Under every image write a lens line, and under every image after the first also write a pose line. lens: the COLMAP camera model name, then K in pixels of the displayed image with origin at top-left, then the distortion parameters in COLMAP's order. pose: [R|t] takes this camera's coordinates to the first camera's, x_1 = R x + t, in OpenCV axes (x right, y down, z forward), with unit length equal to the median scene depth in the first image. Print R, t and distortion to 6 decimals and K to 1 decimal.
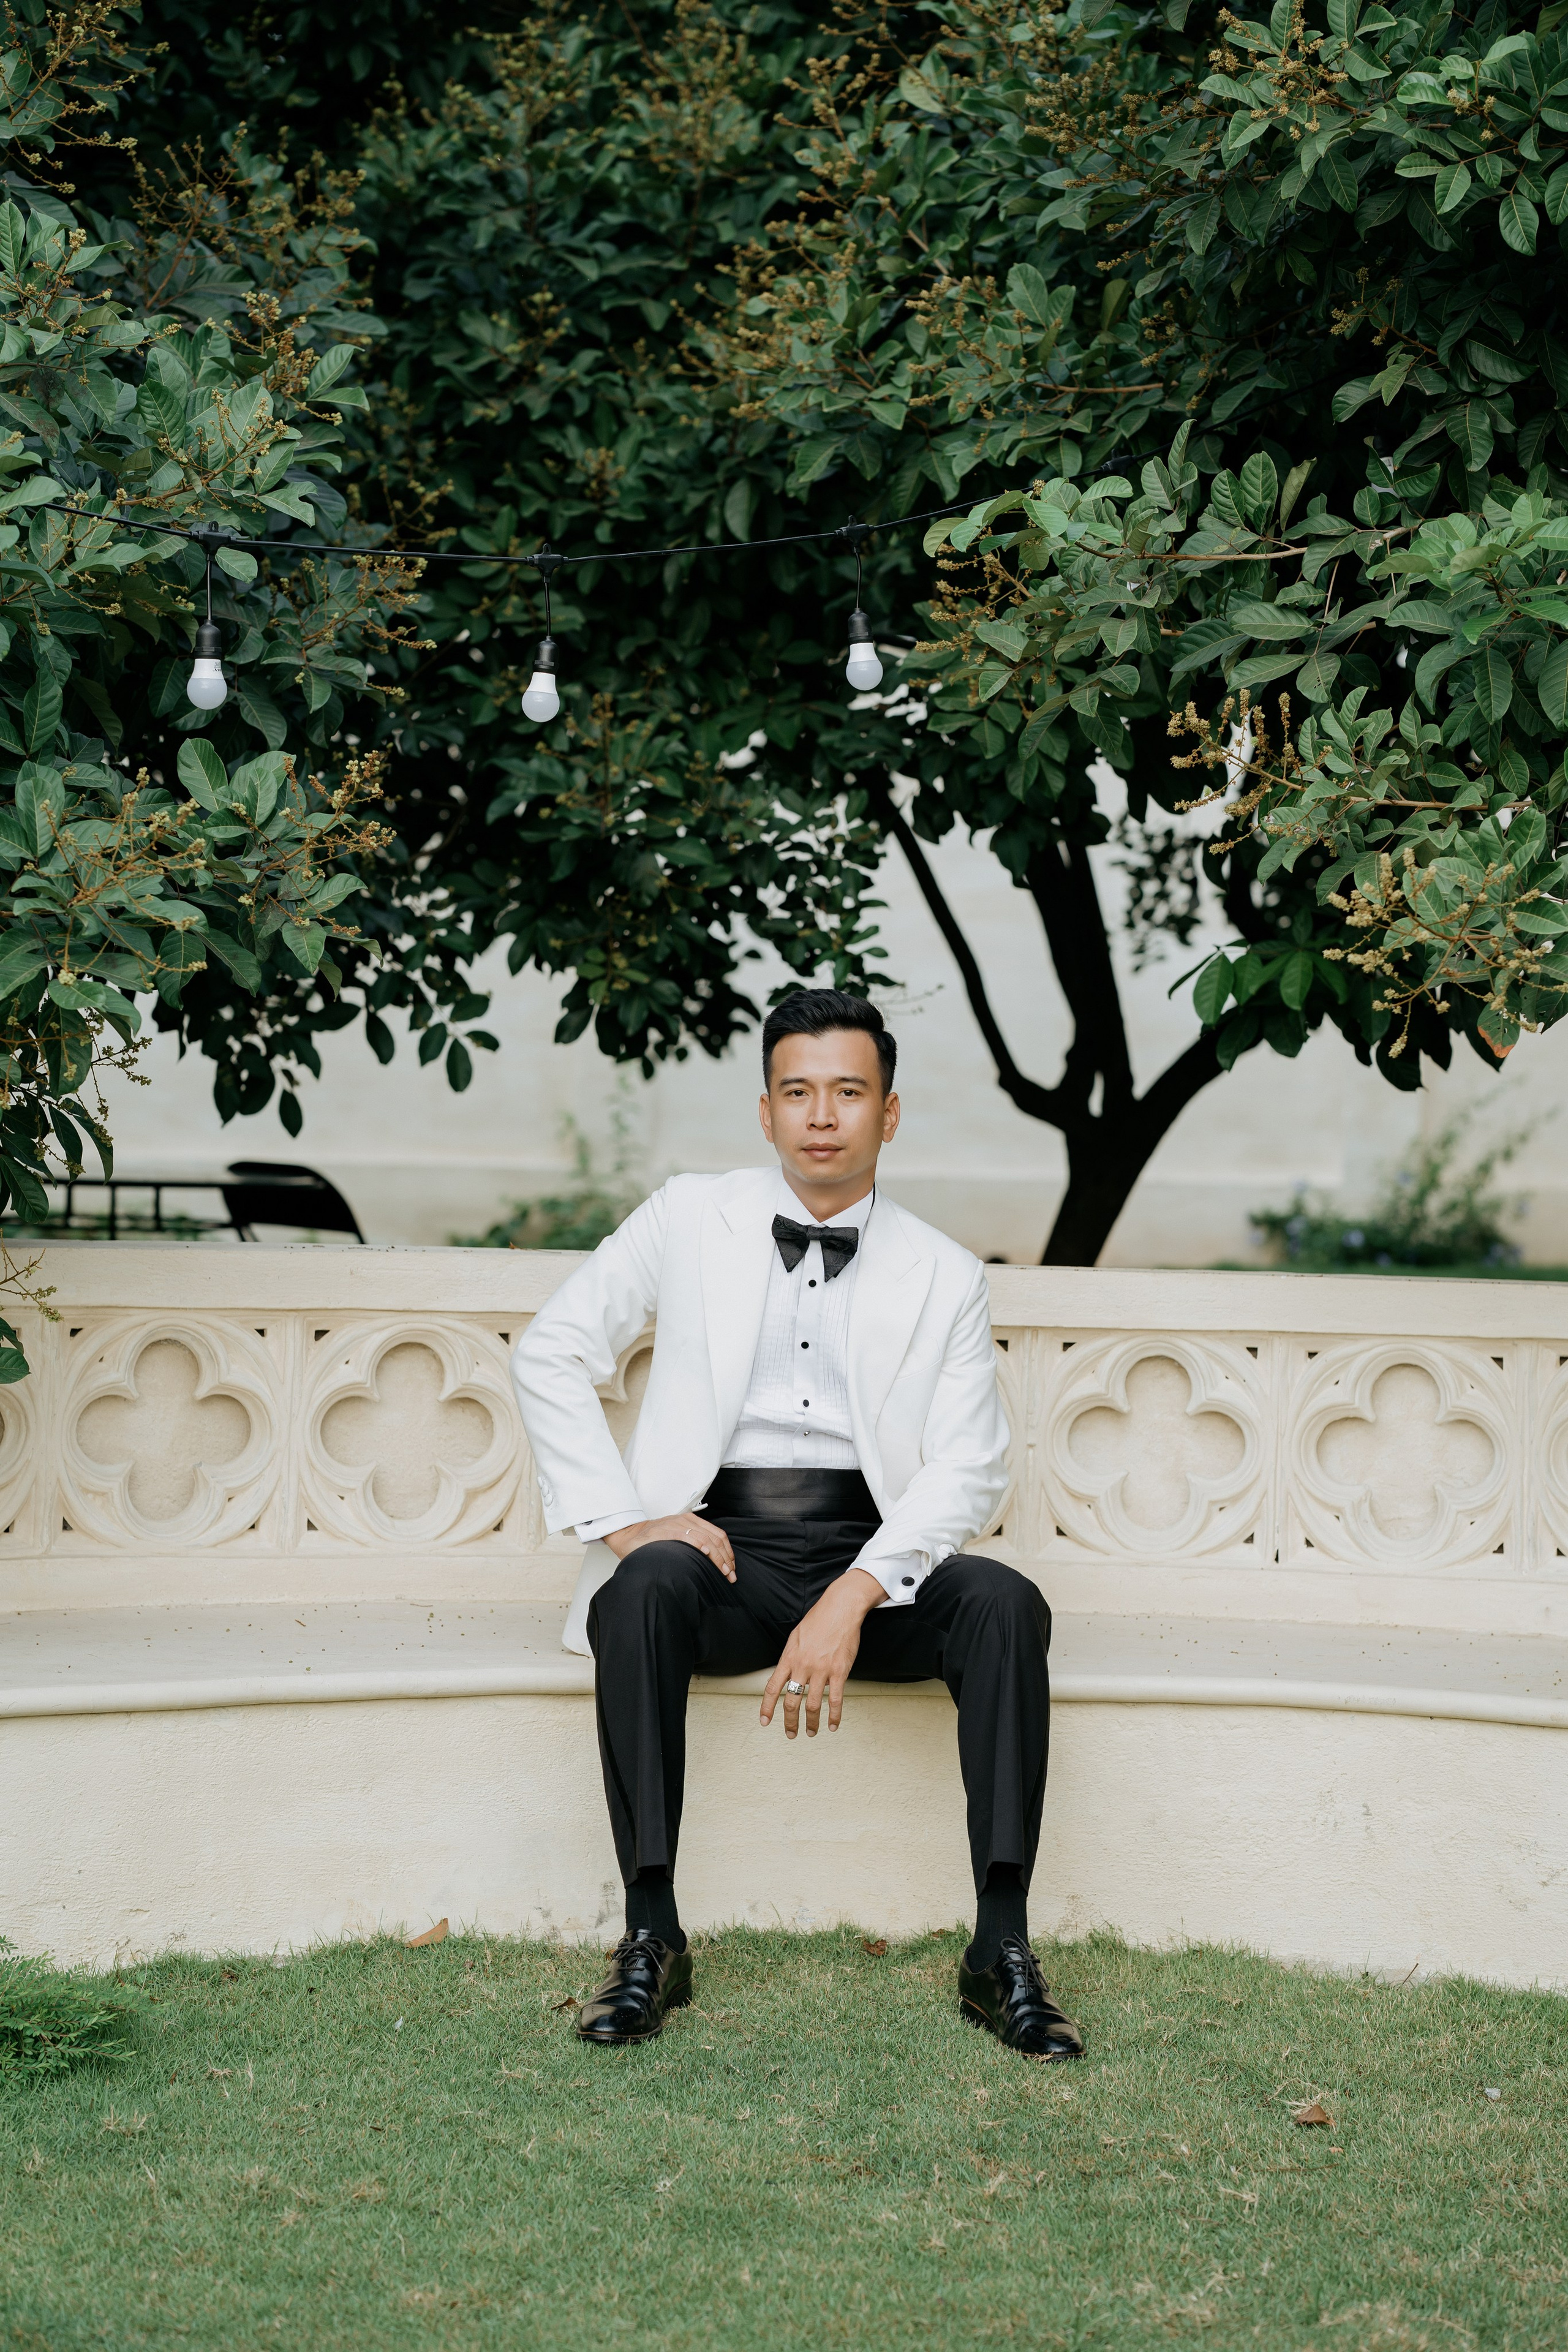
lens RADIAL K [[5863.2, 0, 902.8], [0, 5863.2, 1376.3], [0, 0, 1]] dist [0.004751, 1.164735]
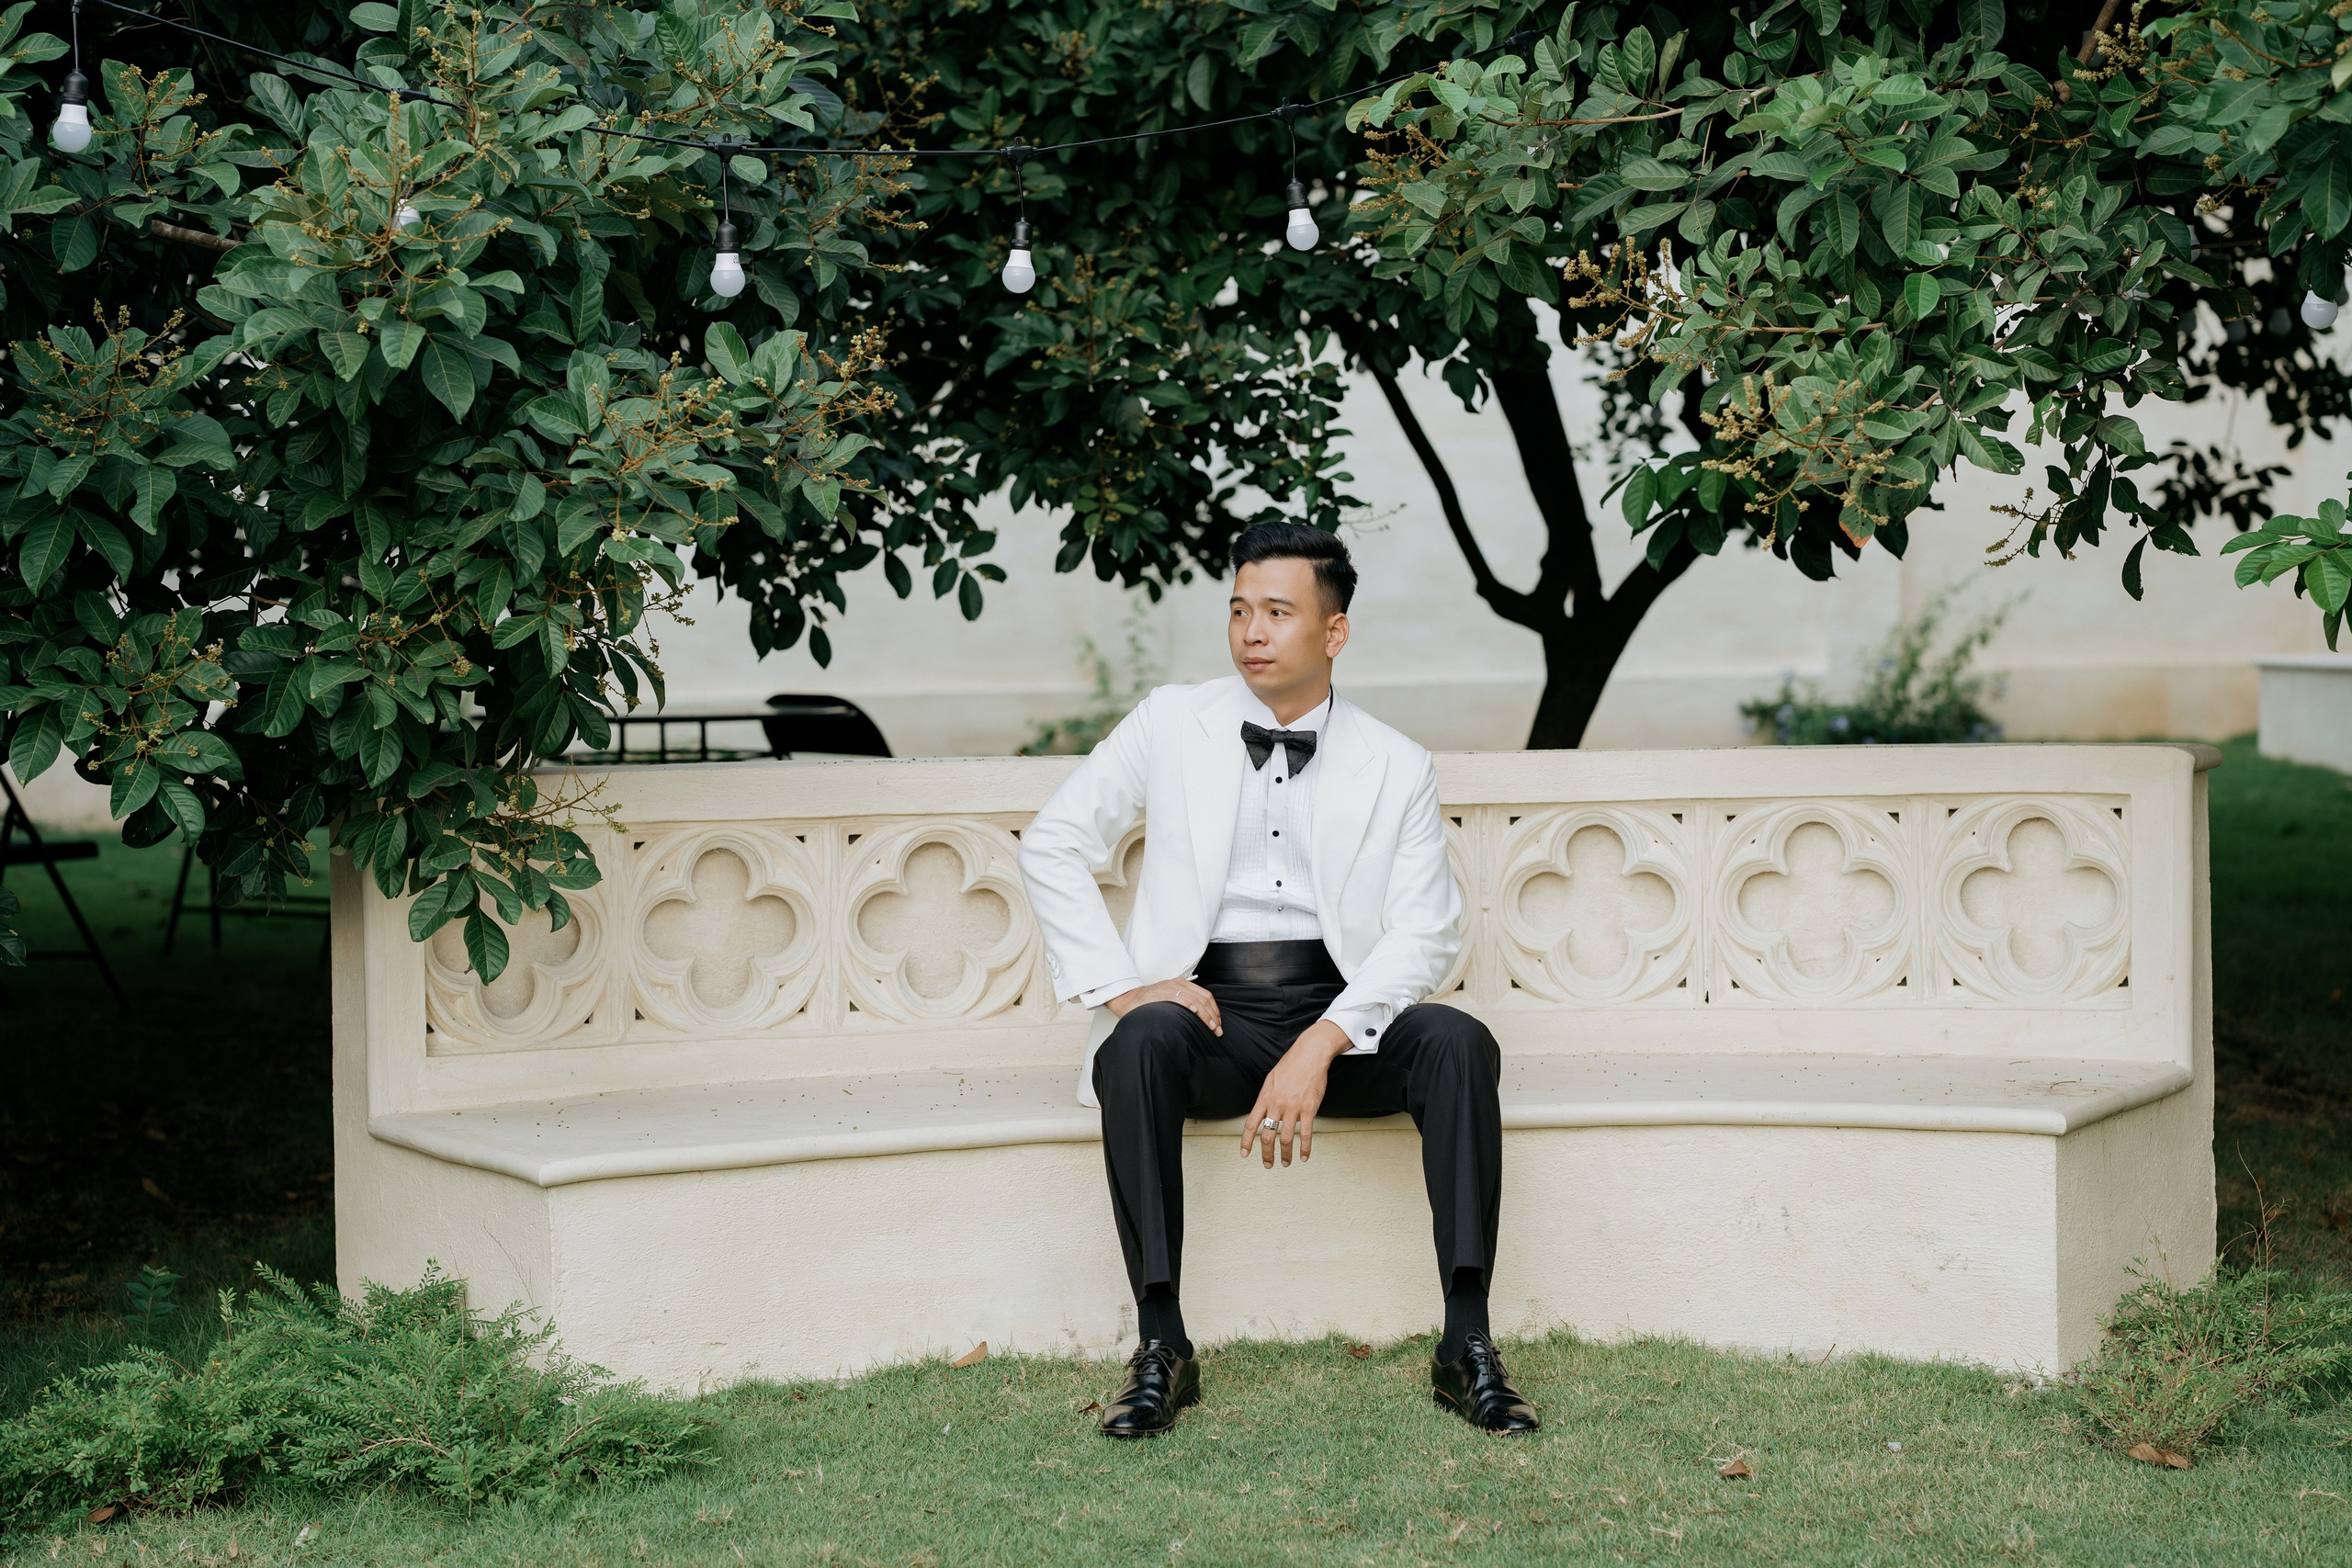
lens RADIAL K [[5833.0, 0, 1320.6], [0, 5833.0, 1004.4], [0, 0, 1]] dist [-0.057585, 1.952148]
pose [[0.998786, -0.043681, -0.022778, 0.015515], [0.044118, 0.998844, 0.019074, 0.007439], [0.021918, -0.020056, 0.999559, -0.127991]]
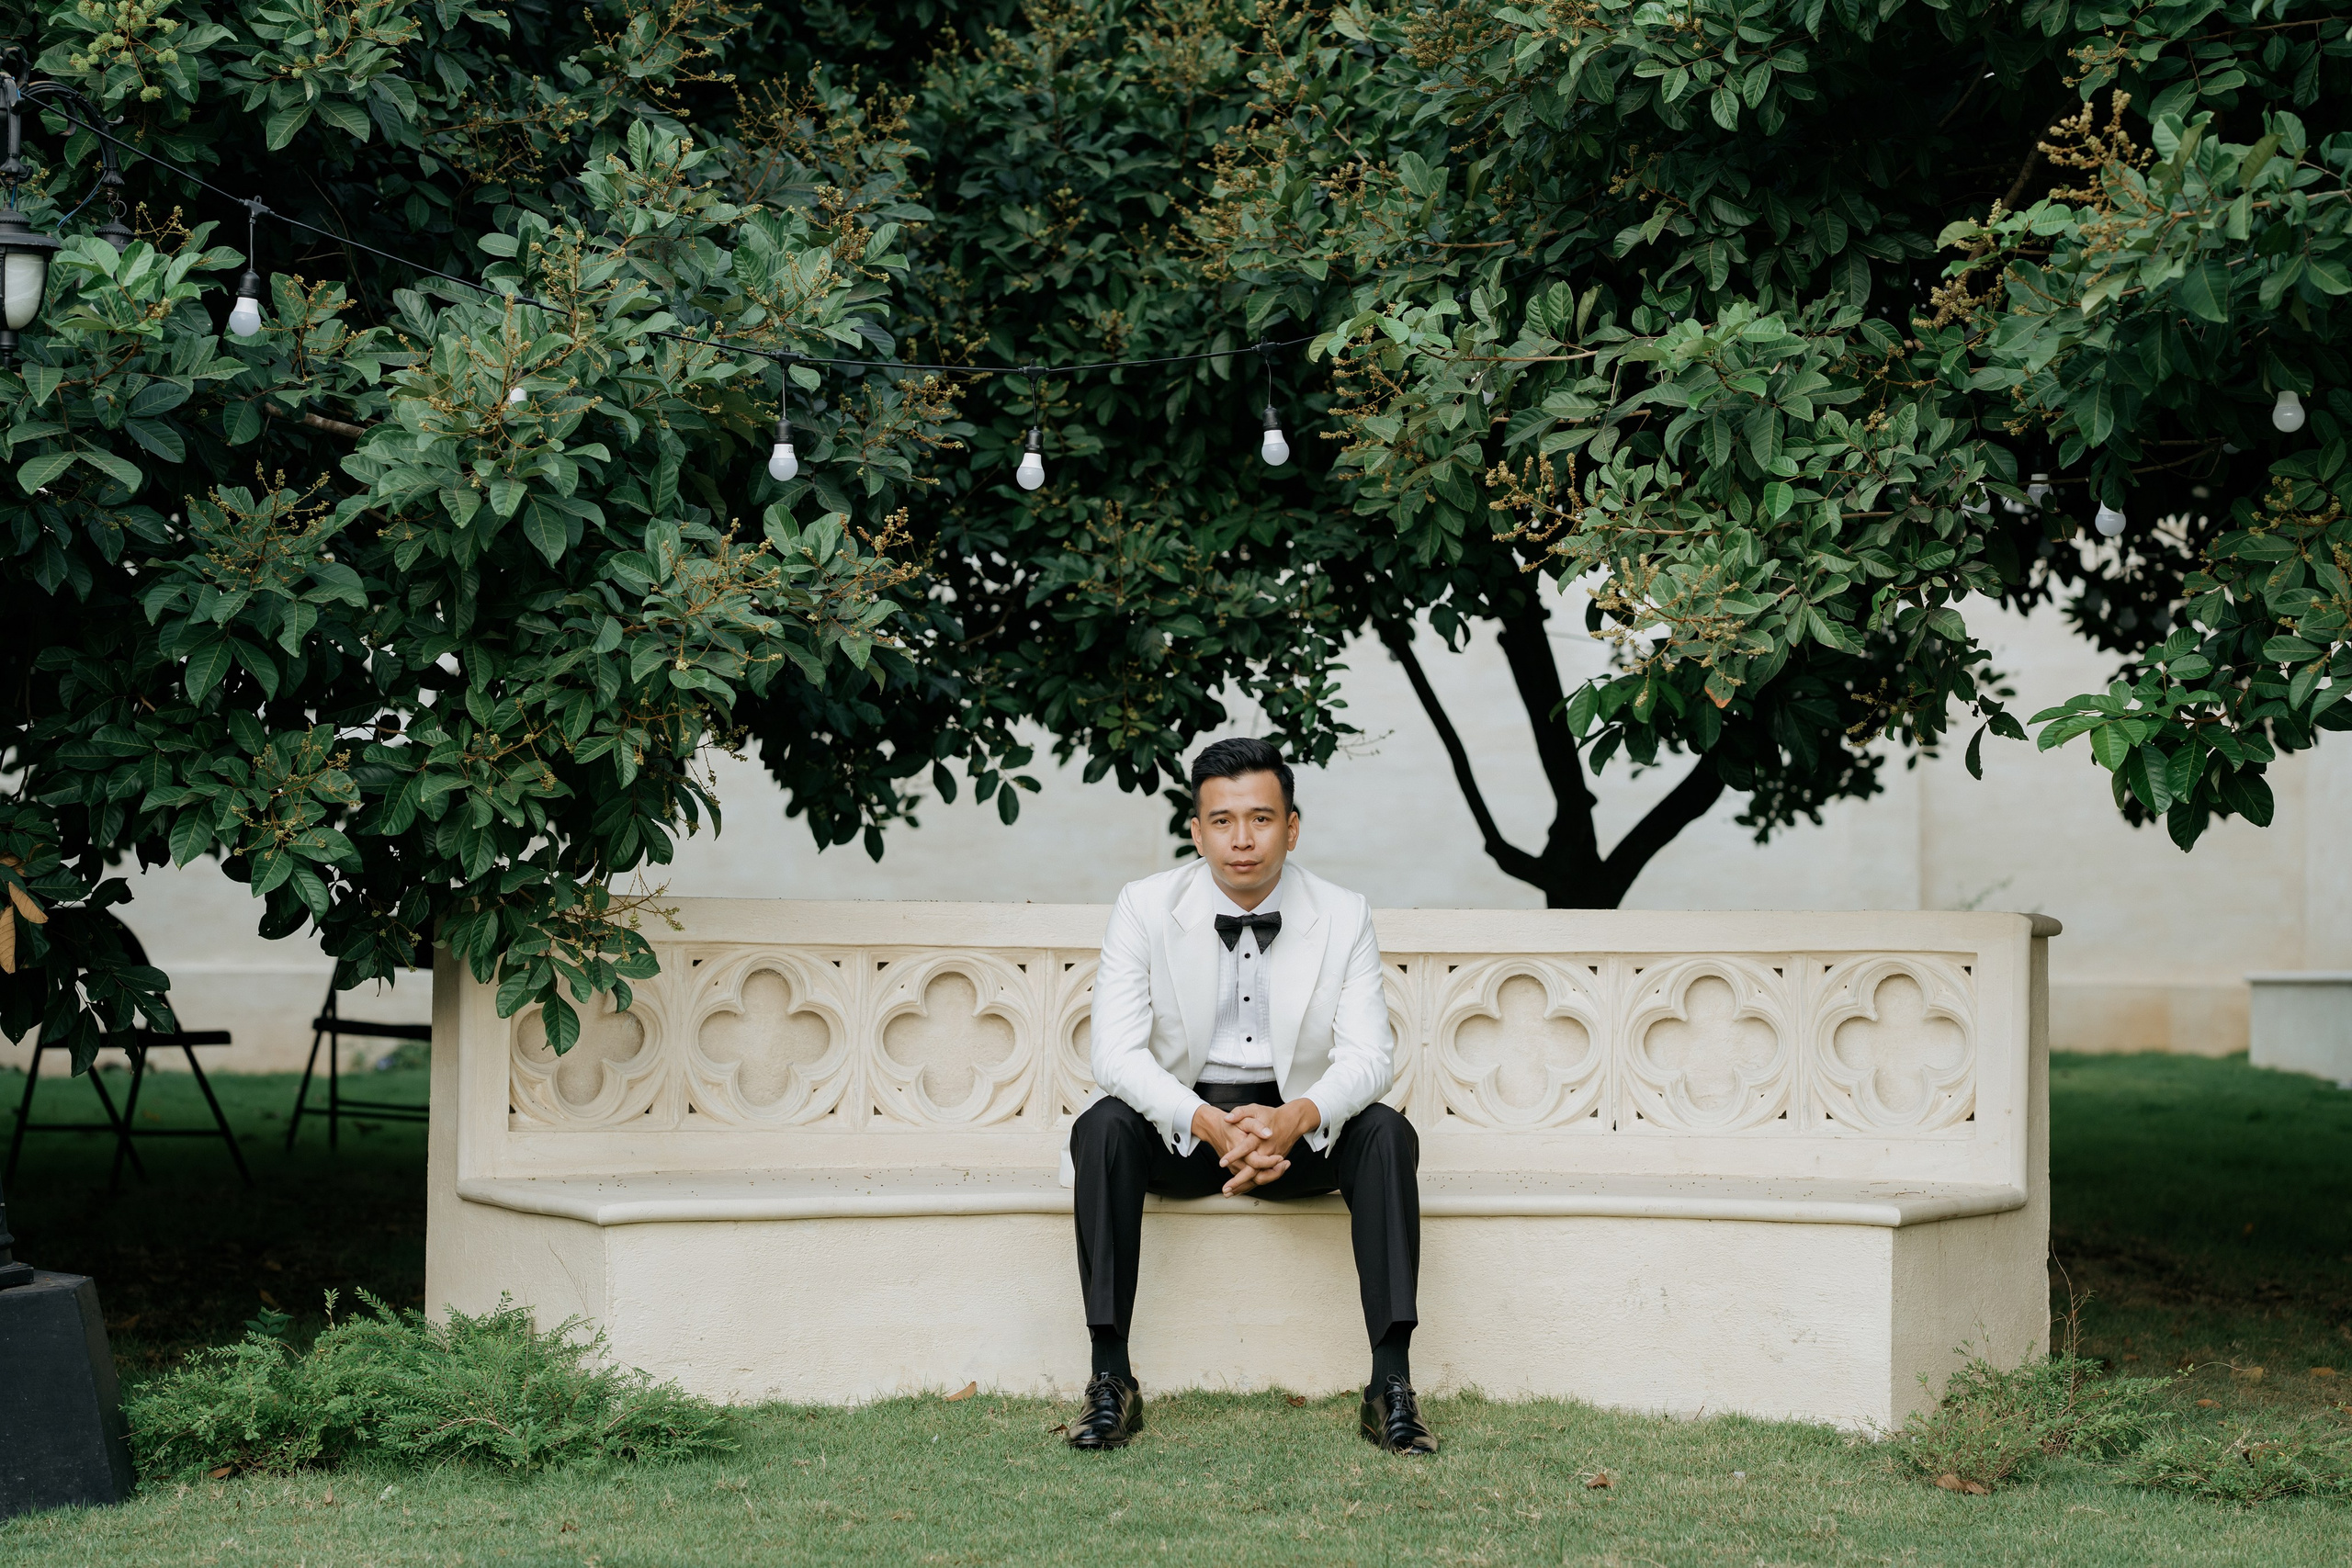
lens RADIAL K [[5833.0, 0, 1320.6], [0, 5833.0, 1004.4], [0, 0, 1]] dist [-0.057585, 1.952148]
pose [[0.999037, -0.017876, -0.040064, 0.052581], [0.015887, 0.998652, -0.049408, 0.069037], [0.040893, 0.048724, 0.997975, -0.310187]]
